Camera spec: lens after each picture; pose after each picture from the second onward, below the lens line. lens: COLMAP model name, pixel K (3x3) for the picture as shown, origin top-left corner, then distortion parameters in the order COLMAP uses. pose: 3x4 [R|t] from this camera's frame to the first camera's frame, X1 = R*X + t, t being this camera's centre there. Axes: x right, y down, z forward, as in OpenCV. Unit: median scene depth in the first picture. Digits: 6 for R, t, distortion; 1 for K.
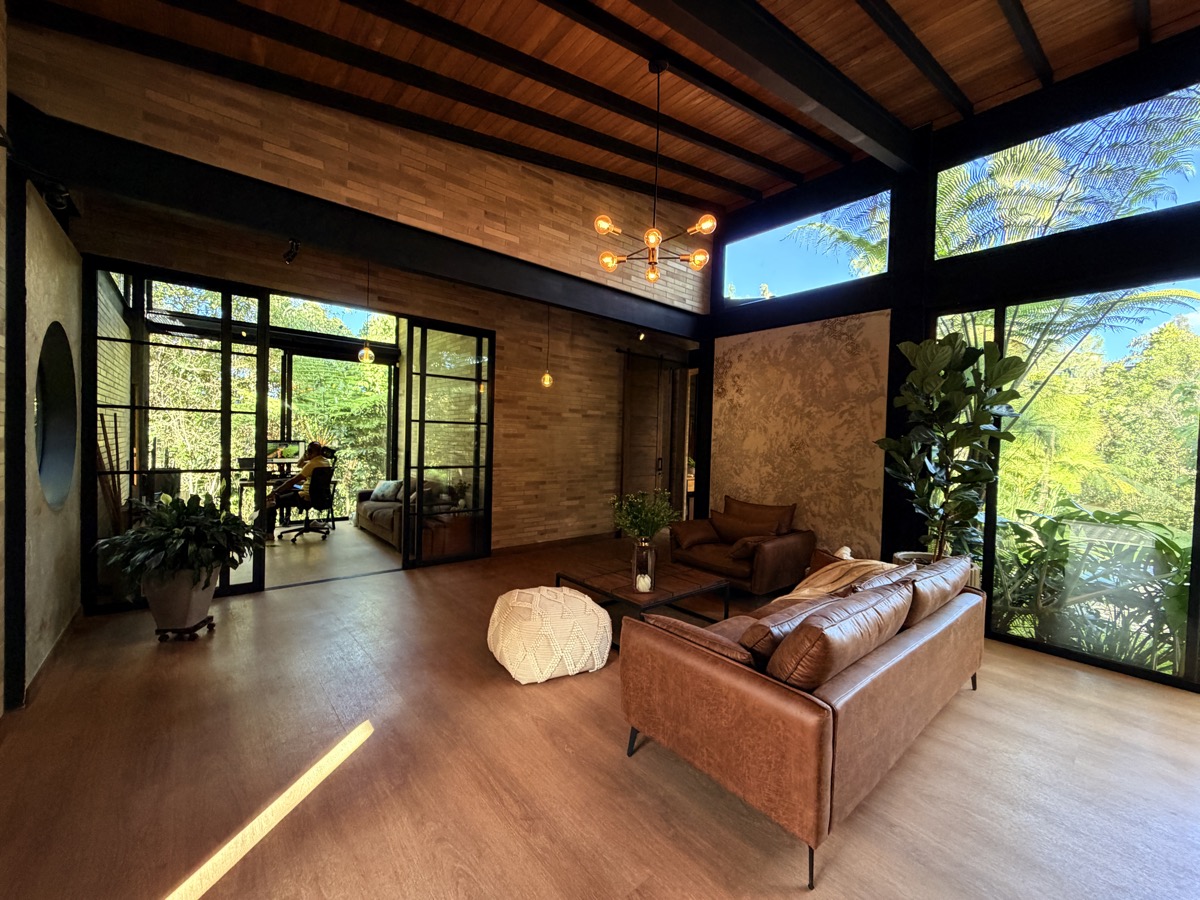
lens RADIAL K [[480.3, 0, 597.5], [0, 480.3, 449.8], [0, 0, 1]] dist [0.000893, 0.000266]
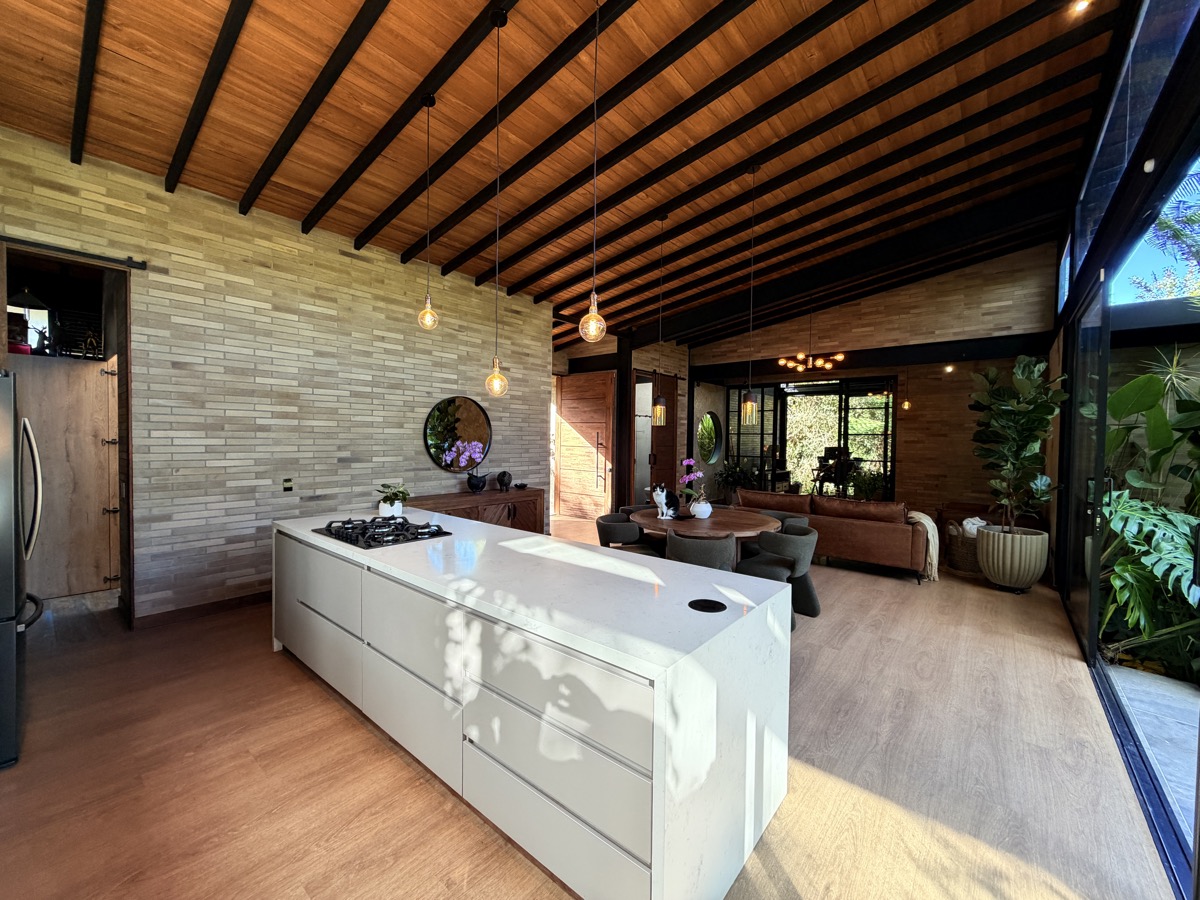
lens RADIAL K [[480.3, 0, 597.5], [0, 480.3, 449.8], [0, 0, 1]] dist [0.000893, 0.000266]
pose [[0.170513, -0.001810, -0.985354, 1.164623], [-0.028642, 0.999567, -0.006792, 0.034103], [0.984939, 0.029381, 0.170387, -0.219087]]
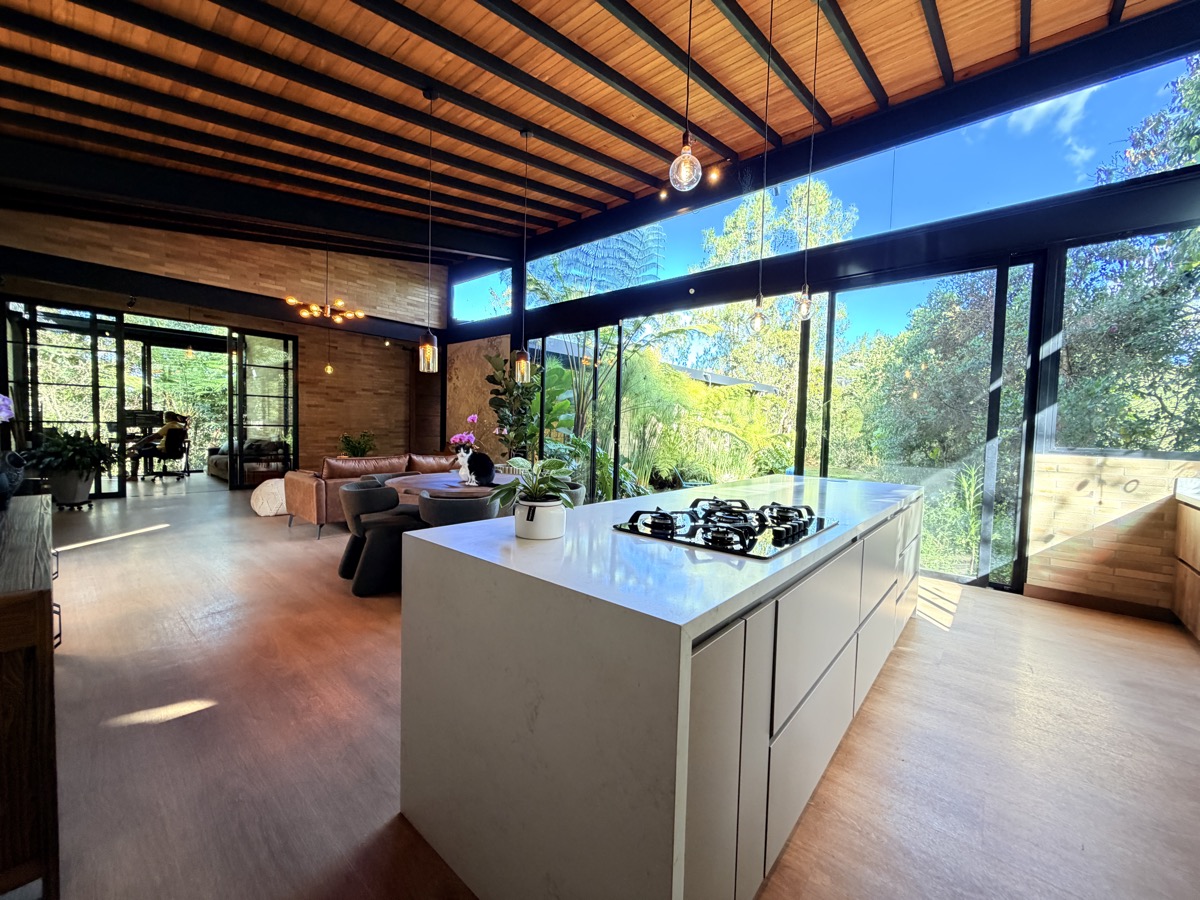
lens RADIAL K [[476.7, 0, 594.6], [0, 476.7, 450.0], [0, 0, 1]] dist [0.002377, 0.000272]
pose [[0.988837, -0.009095, 0.148727, 0.486910], [0.004484, 0.999500, 0.031305, 0.068453], [-0.148937, -0.030289, 0.988383, -0.637014]]
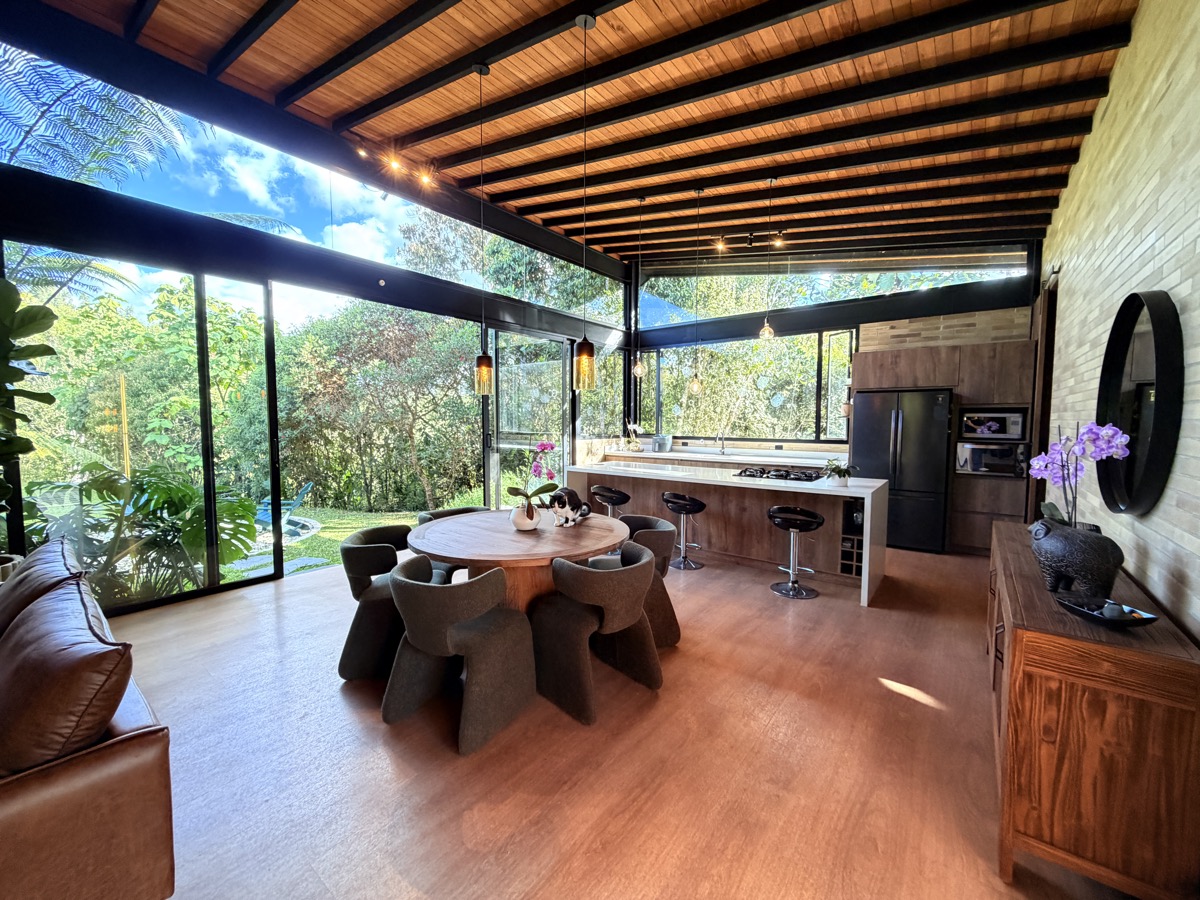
lens RADIAL K [[480.3, 0, 597.5], [0, 480.3, 449.8], [0, 0, 1]] dist [0.000893, 0.000266]
pose [[-0.201991, -0.091064, 0.975145, -0.122129], [0.014594, 0.995278, 0.095967, -0.002357], [-0.979279, 0.033615, -0.199708, 0.115017]]
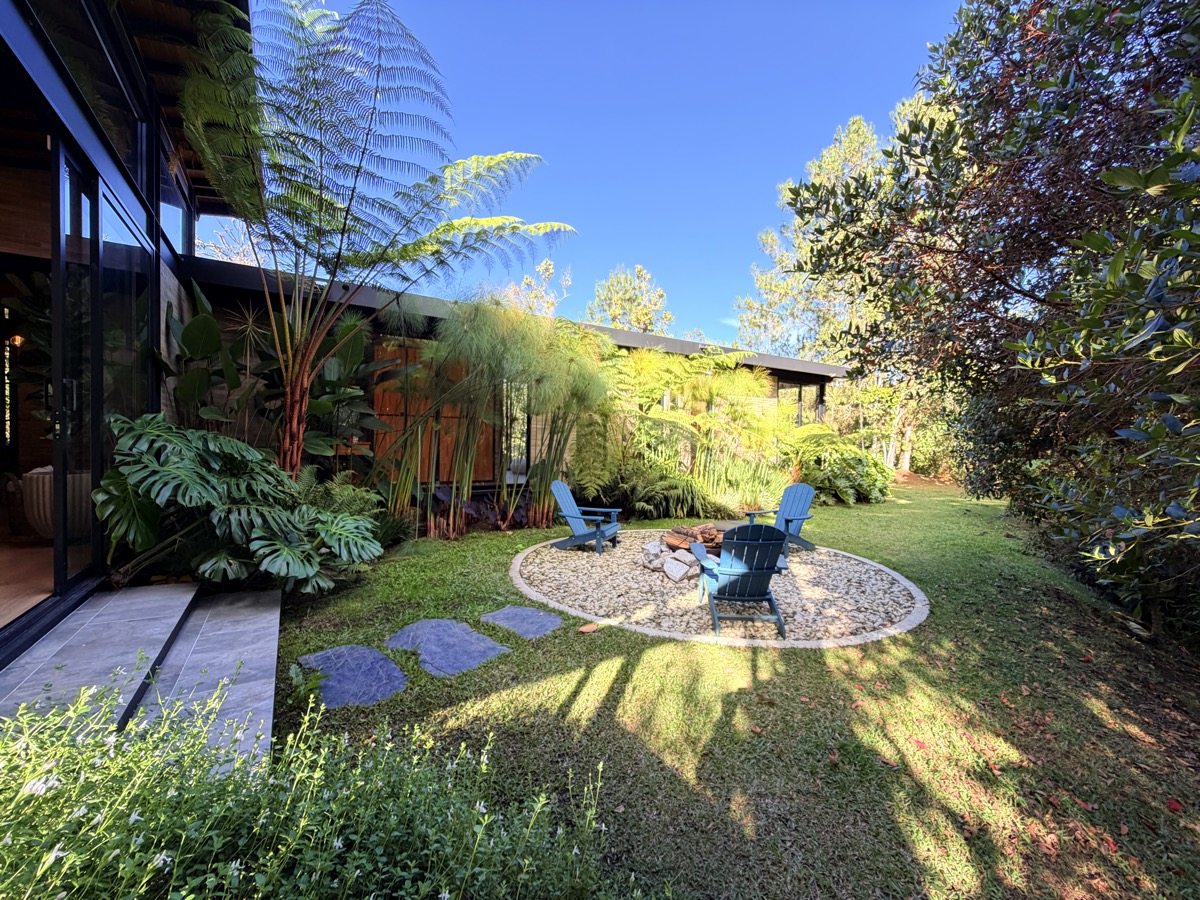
lens RADIAL K [[480.3, 0, 597.5], [0, 480.3, 449.8], [0, 0, 1]] dist [0.000893, 0.000266]
pose [[0.991375, -0.010744, -0.130611, 1.321385], [0.009944, 0.999928, -0.006772, 0.128594], [0.130675, 0.005415, 0.991411, 0.041902]]
